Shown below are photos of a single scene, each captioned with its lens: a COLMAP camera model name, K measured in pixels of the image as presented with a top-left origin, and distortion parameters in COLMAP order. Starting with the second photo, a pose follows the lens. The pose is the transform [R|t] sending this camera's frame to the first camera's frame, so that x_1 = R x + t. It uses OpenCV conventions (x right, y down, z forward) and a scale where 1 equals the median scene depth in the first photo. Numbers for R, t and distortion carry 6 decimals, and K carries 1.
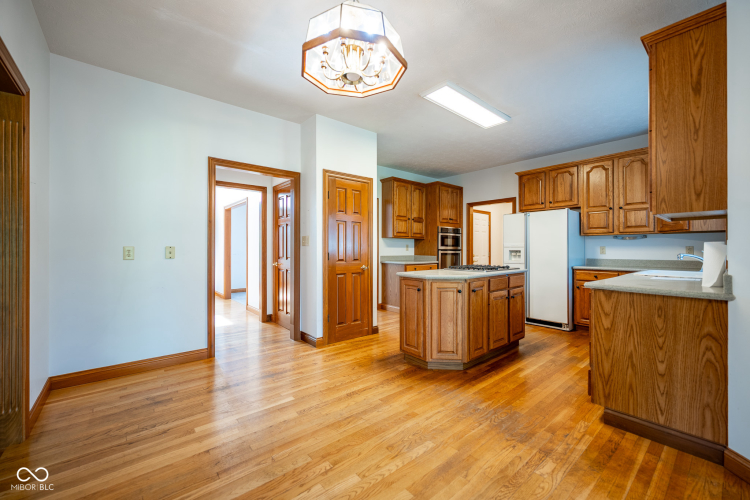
lens RADIAL K [[300.3, 0, 376.4], [0, 300.3, 247.8], [0, 0, 1]] dist [-0.001440, 0.000228]
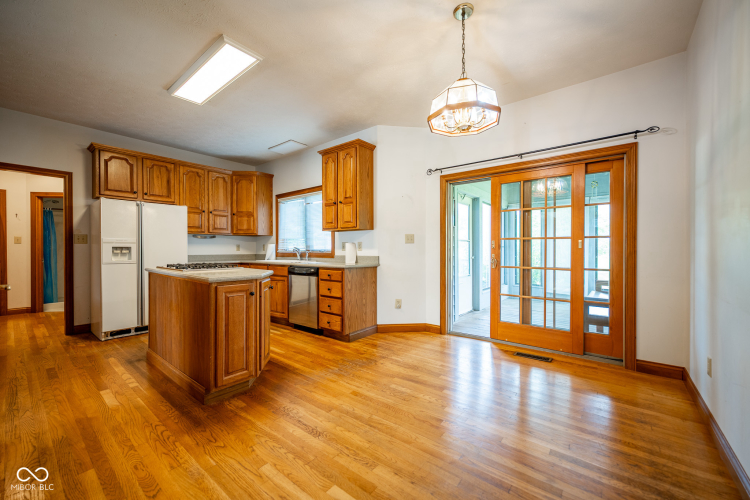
lens RADIAL K [[300.3, 0, 369.2], [0, 300.3, 252.0], [0, 0, 1]] dist [-0.001440, 0.000228]
pose [[-0.180695, -0.008521, 0.983502, -0.471901], [-0.004381, 0.999960, 0.007859, 0.013990], [-0.983529, -0.002889, -0.180725, 0.560195]]
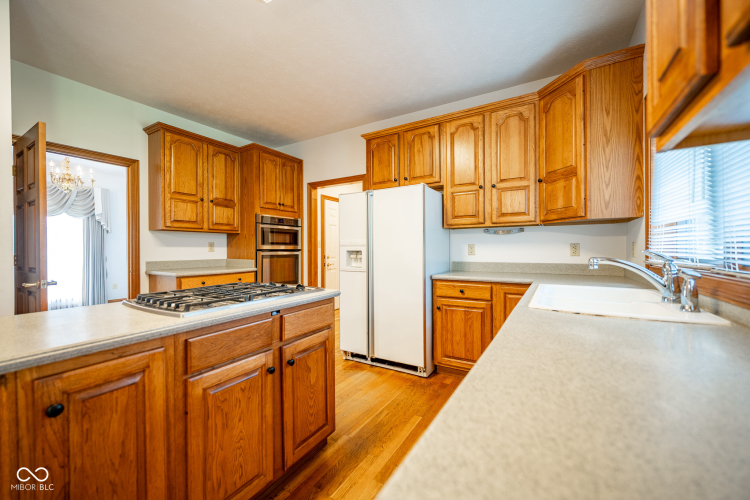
lens RADIAL K [[300.3, 0, 372.6], [0, 300.3, 247.6], [0, 0, 1]] dist [-0.001440, 0.000228]
pose [[0.948546, -0.005875, 0.316584, 0.330197], [0.005081, 0.999982, 0.003334, 0.000135], [-0.316598, -0.001554, 0.948558, 0.429797]]
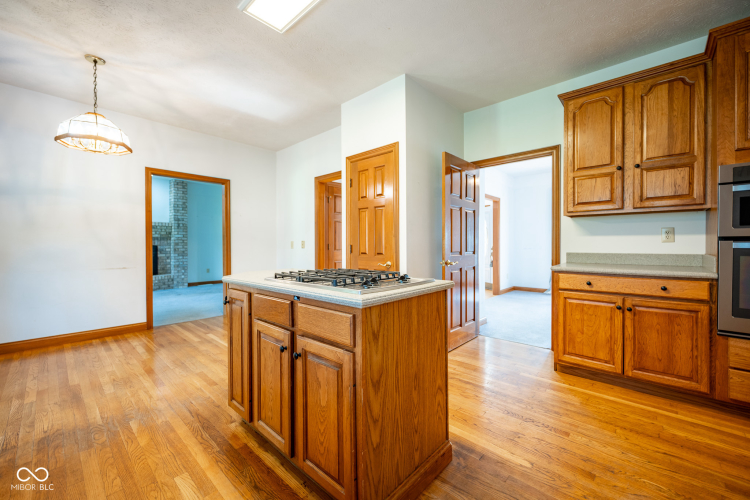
lens RADIAL K [[300.3, 0, 375.2], [0, 300.3, 245.4], [0, 0, 1]] dist [-0.001440, 0.000228]
pose [[0.135673, 0.000992, -0.990753, 0.661479], [0.007858, 0.999967, 0.002078, 0.014490], [0.990723, -0.008067, 0.135661, 0.807930]]
